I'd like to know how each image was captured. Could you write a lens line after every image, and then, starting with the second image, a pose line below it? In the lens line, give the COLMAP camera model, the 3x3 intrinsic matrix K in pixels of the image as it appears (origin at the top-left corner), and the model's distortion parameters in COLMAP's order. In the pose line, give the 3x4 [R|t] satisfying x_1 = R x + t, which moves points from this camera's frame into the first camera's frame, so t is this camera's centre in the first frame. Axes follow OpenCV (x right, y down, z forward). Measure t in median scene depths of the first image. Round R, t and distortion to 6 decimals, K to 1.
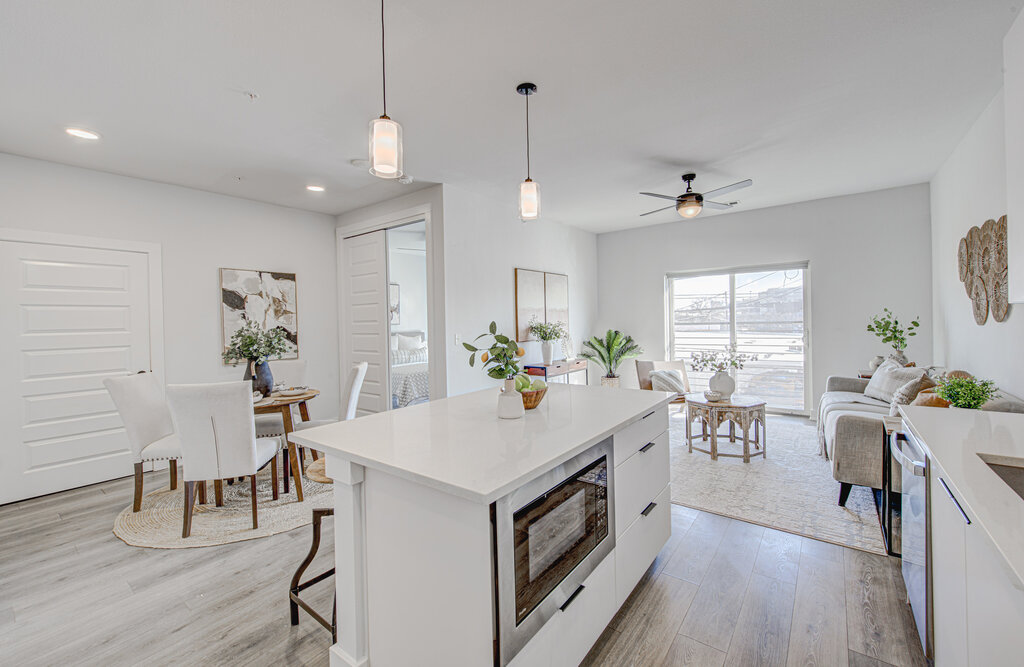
lens RADIAL K [[414.8, 0, 509.8], [0, 414.8, 323.2], [0, 0, 1]] dist [-0.000722, -0.000020]
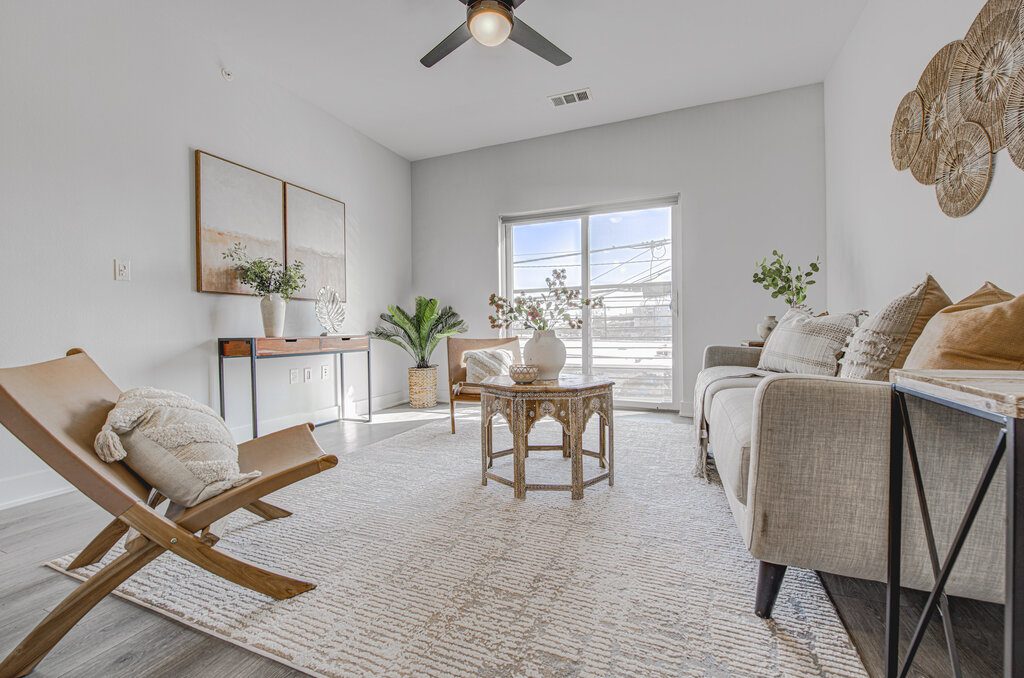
lens RADIAL K [[427.1, 0, 514.4], [0, 427.1, 334.2], [0, 0, 1]] dist [0.001636, -0.000314]
pose [[0.964446, 0.005752, 0.264218, 0.309860], [-0.004757, 0.999979, -0.004406, 0.118593], [-0.264238, 0.002992, 0.964453, 0.446311]]
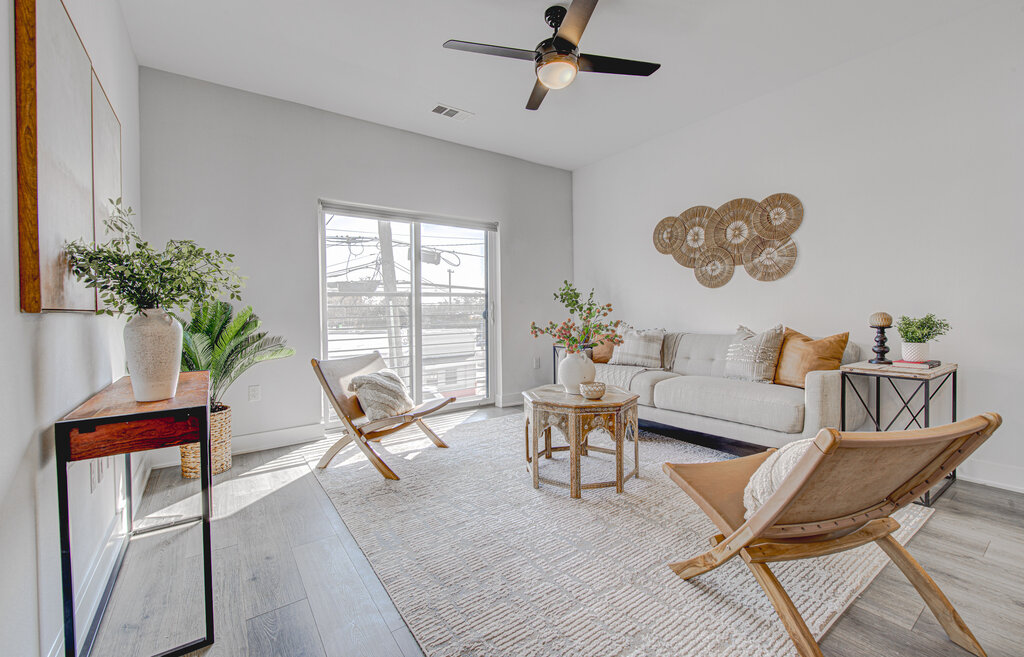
lens RADIAL K [[424.1, 0, 532.5], [0, 424.1, 316.7], [0, 0, 1]] dist [-0.017207, -0.000121]
pose [[0.274298, 0.003751, 0.961637, -0.128408], [0.015694, 0.999842, -0.008377, 0.065081], [-0.961517, 0.017389, 0.274196, 0.845399]]
